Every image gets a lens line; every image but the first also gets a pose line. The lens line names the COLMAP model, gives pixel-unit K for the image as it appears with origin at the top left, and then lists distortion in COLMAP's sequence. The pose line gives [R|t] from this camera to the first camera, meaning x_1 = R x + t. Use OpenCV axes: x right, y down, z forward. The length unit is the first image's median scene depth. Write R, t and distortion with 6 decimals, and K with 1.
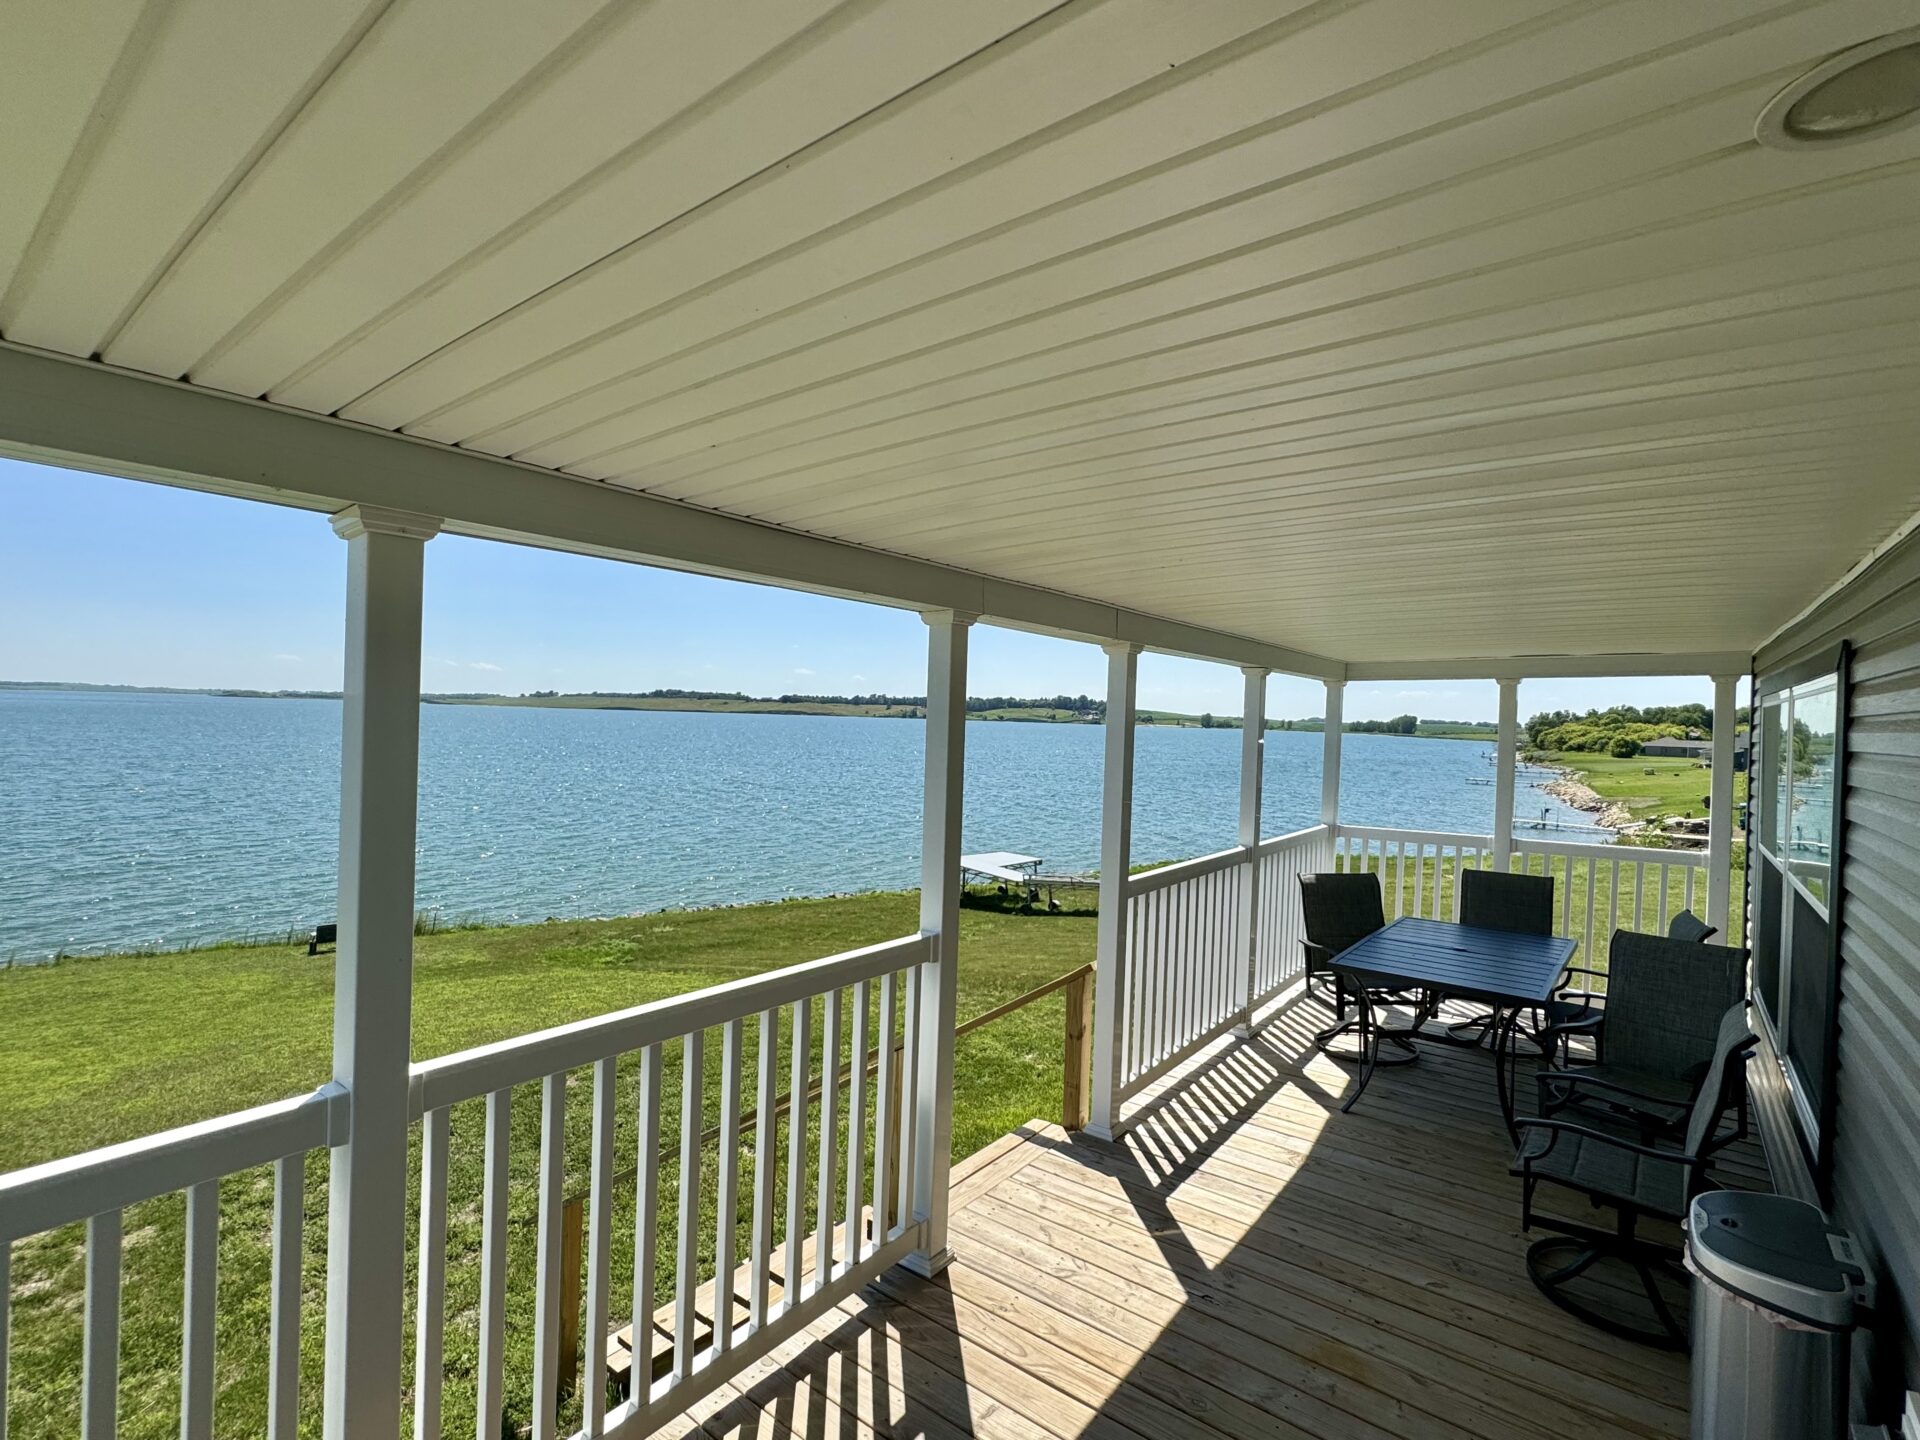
lens RADIAL K [[900.0, 0, 953.4], [0, 900.0, 714.6], [0, 0, 1]] dist [-0.001914, -0.000066]
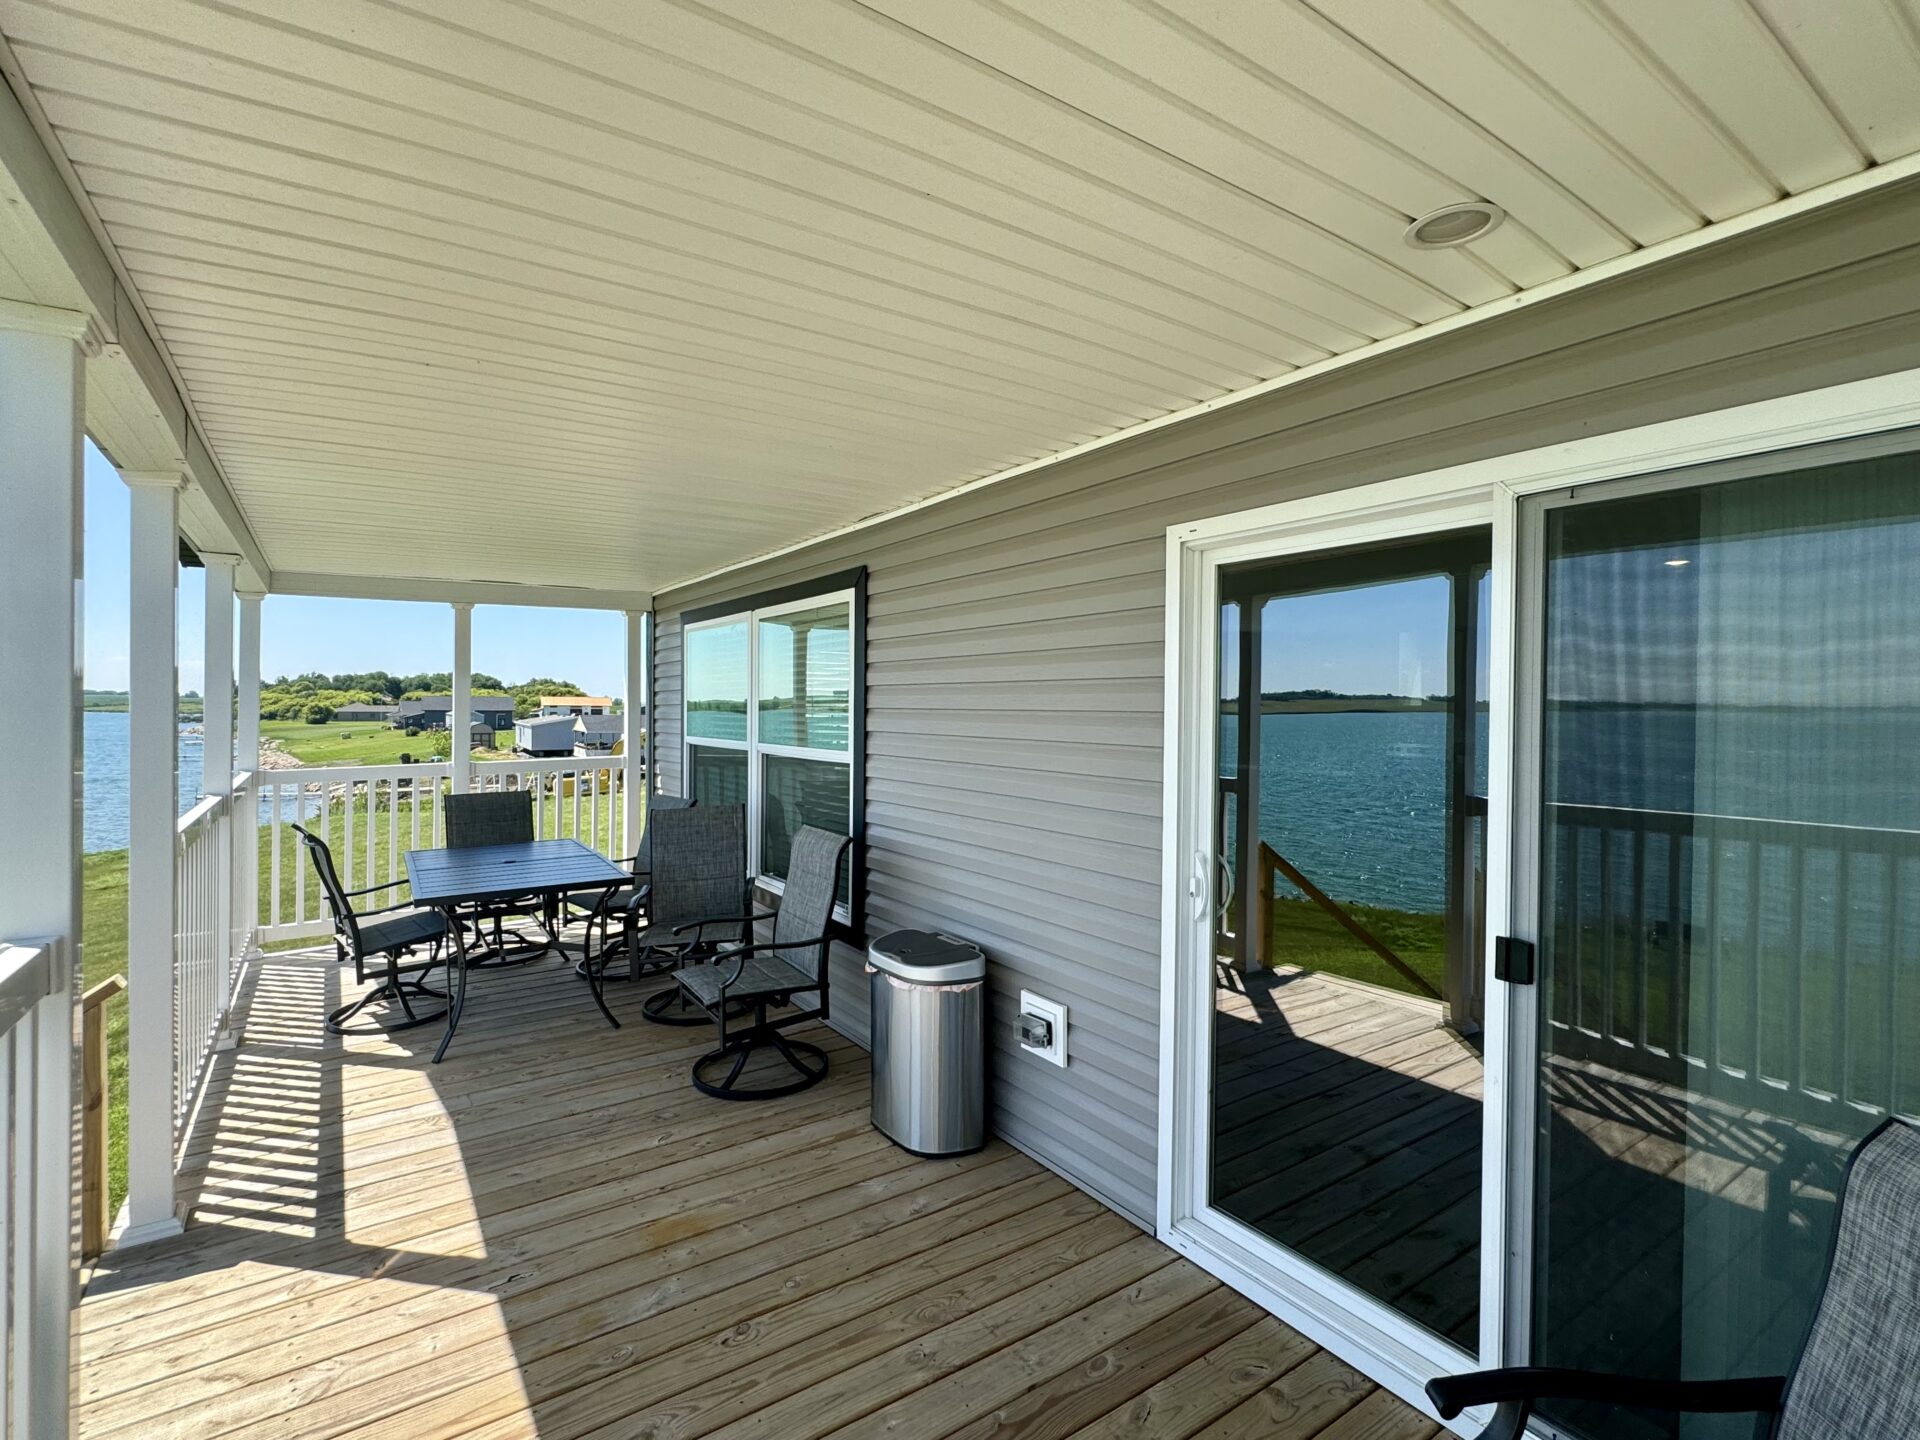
lens RADIAL K [[900.0, 0, 961.3], [0, 900.0, 718.5], [0, 0, 1]] dist [-0.001914, -0.000066]
pose [[0.303840, -0.040024, 0.951882, -0.178073], [0.000824, 0.999128, 0.041748, 0.049444], [-0.952723, -0.011900, 0.303608, 0.179980]]
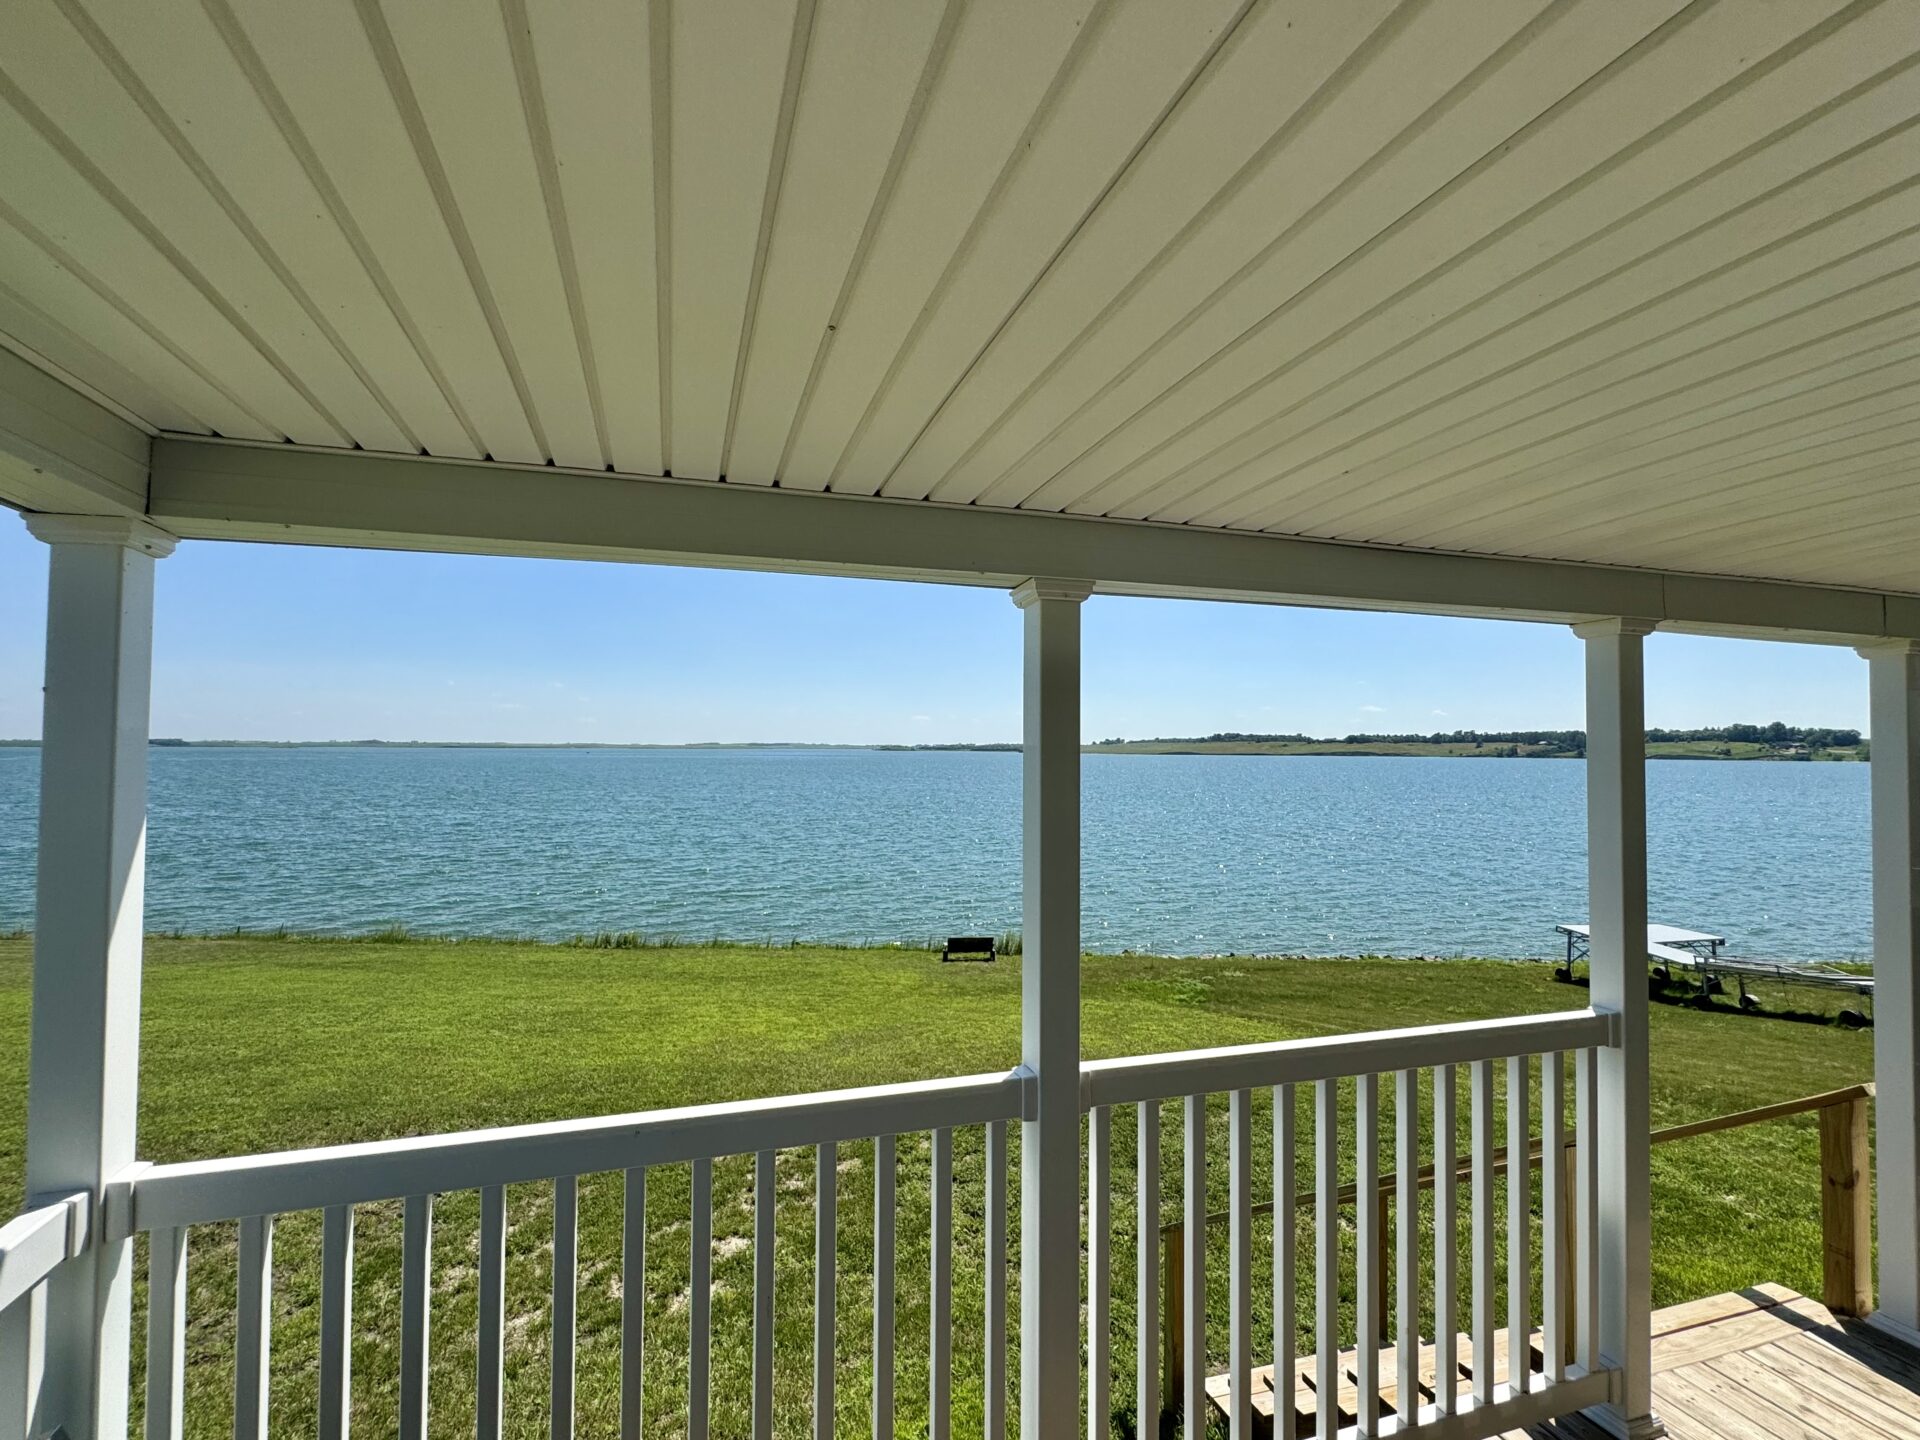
lens RADIAL K [[900.0, 0, 958.4], [0, 900.0, 718.8], [0, 0, 1]] dist [-0.001914, -0.000066]
pose [[0.827091, -0.042296, -0.560475, -0.022719], [0.017763, 0.998634, -0.049148, 0.002889], [0.561788, 0.030695, 0.826712, -0.011007]]
